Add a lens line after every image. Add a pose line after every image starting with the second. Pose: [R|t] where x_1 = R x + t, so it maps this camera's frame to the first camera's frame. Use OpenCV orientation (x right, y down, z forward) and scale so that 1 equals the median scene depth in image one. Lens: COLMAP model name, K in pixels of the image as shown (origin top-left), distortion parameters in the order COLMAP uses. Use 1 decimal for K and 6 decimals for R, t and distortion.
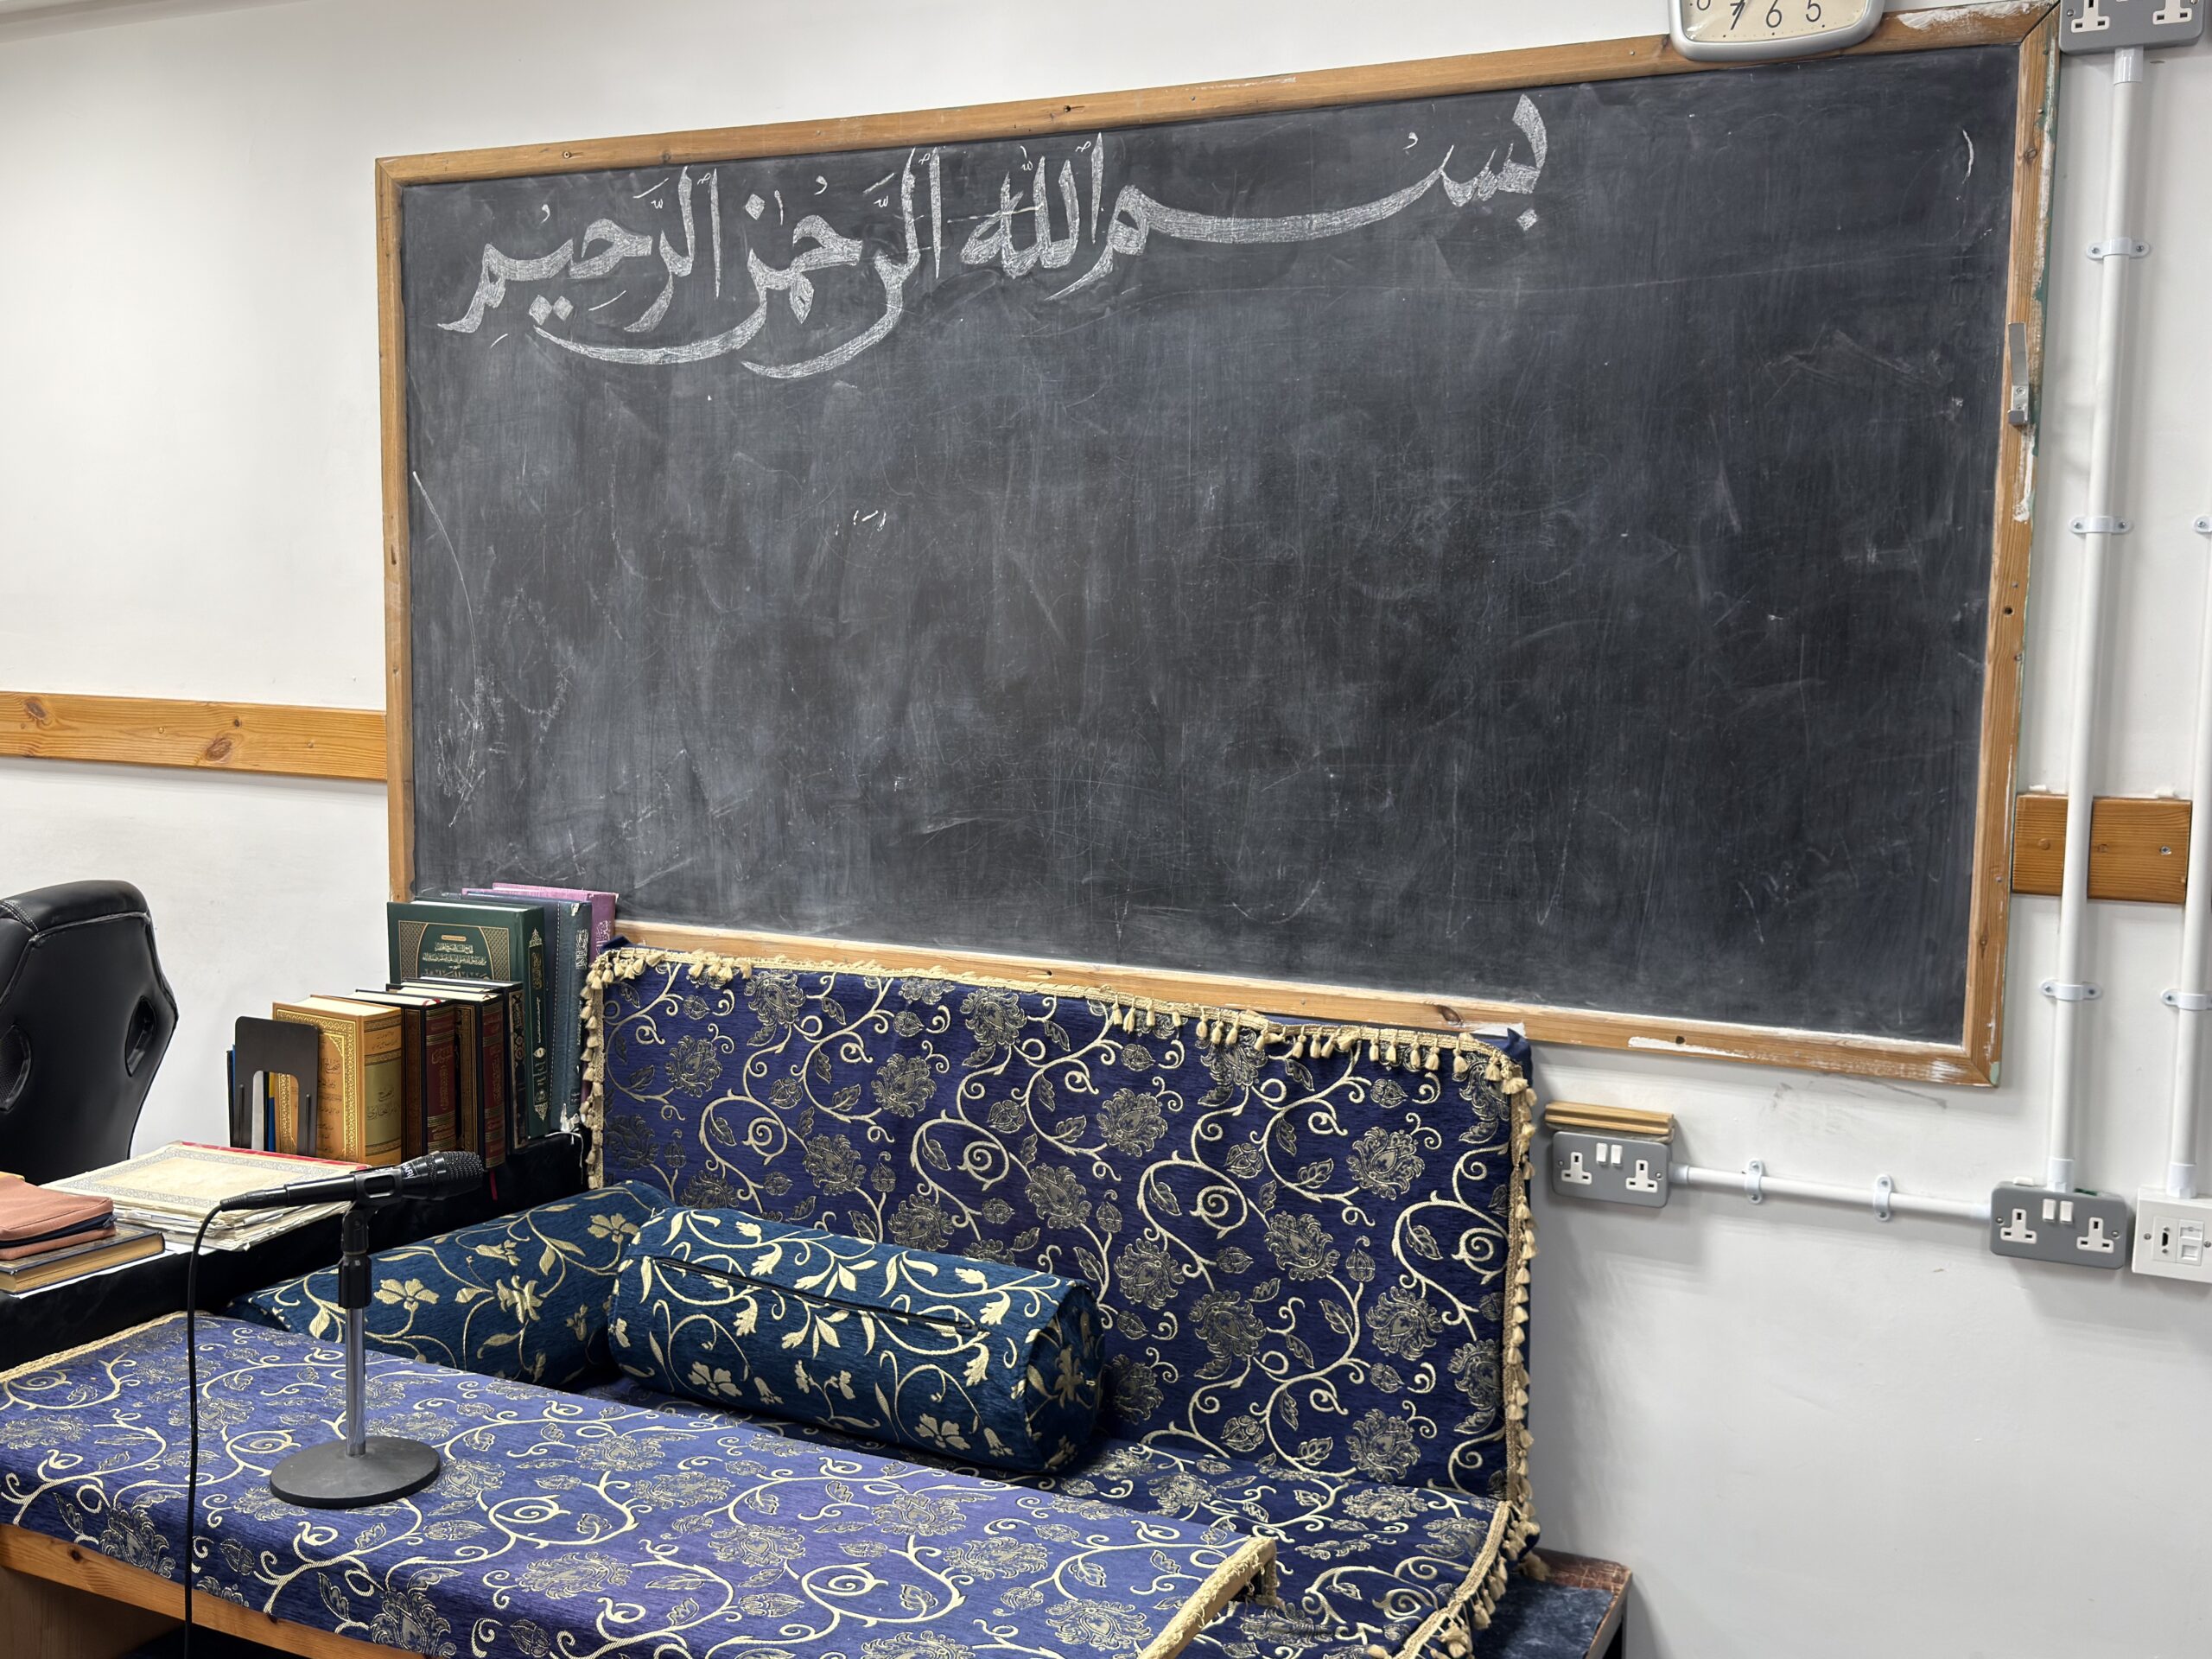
lens RADIAL K [[2082.9, 0, 1092.9], [0, 2082.9, 841.0], [0, 0, 1]] dist [0.187842, -0.363271]
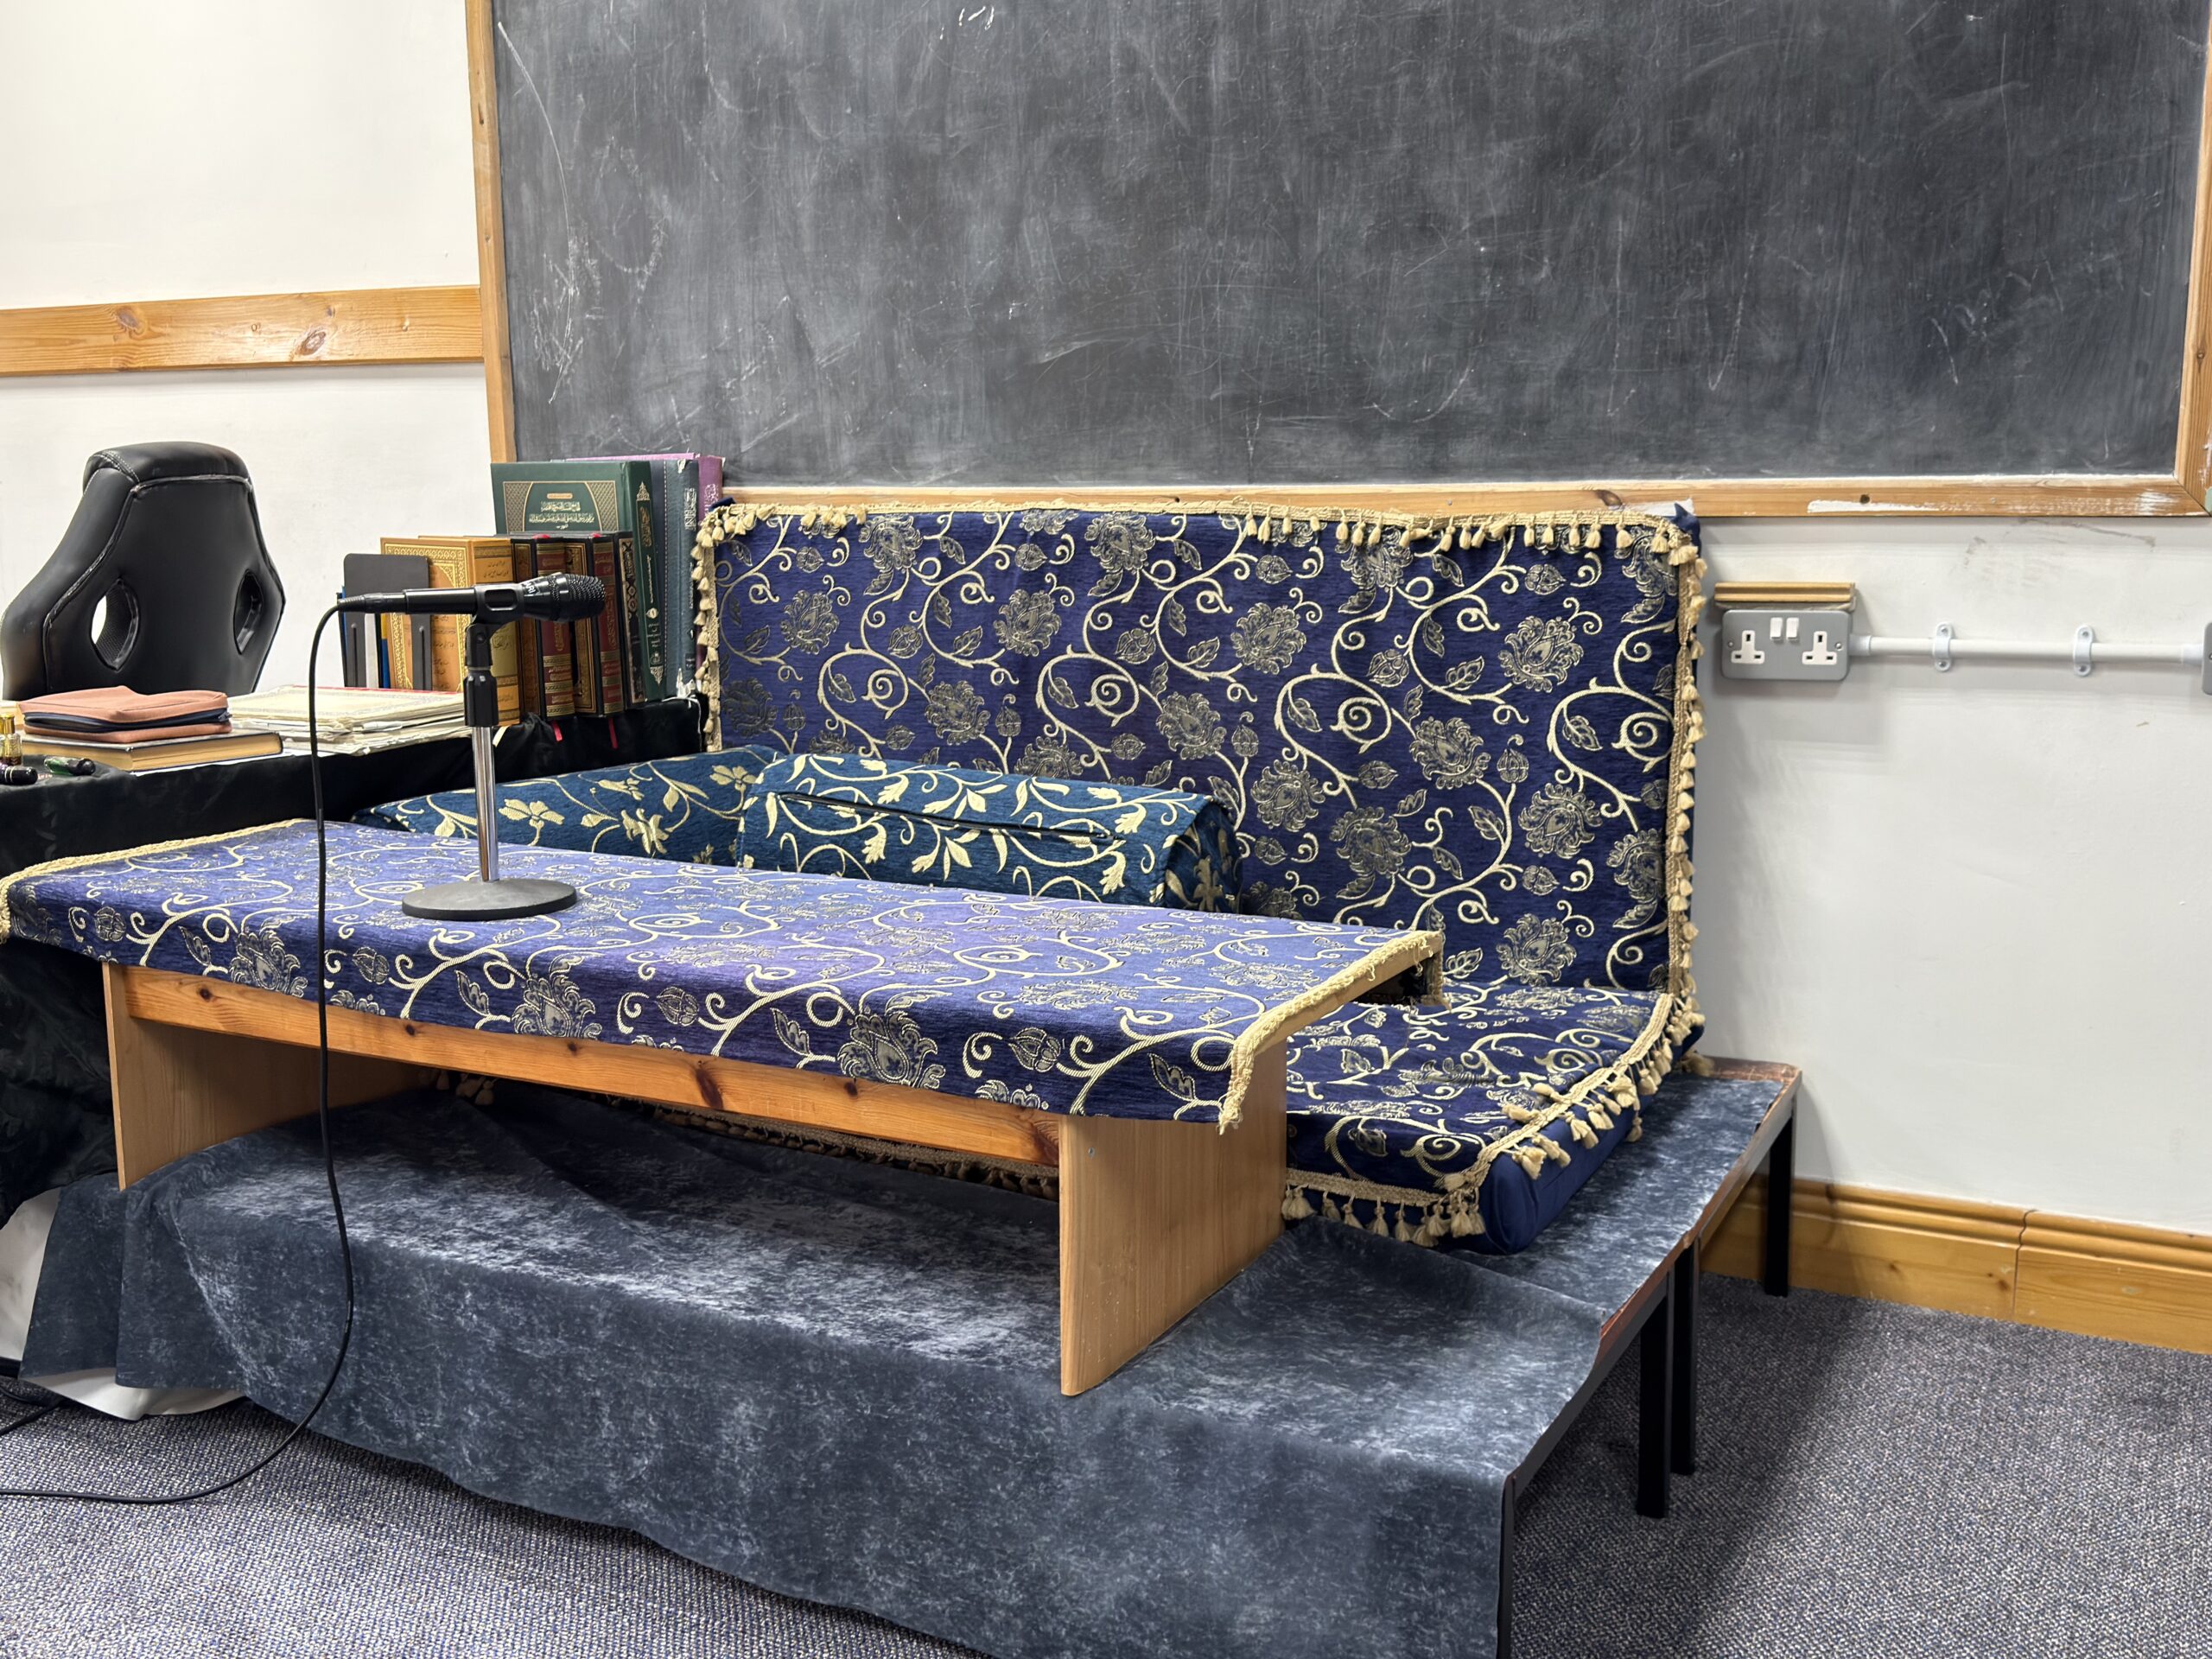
lens RADIAL K [[2082.9, 0, 1092.9], [0, 2082.9, 841.0], [0, 0, 1]] dist [0.187842, -0.363271]
pose [[0.998974, -0.016393, -0.042222, -0.023113], [0.019052, 0.997809, 0.063356, 0.169305], [0.041091, -0.064095, 0.997097, 0.040046]]
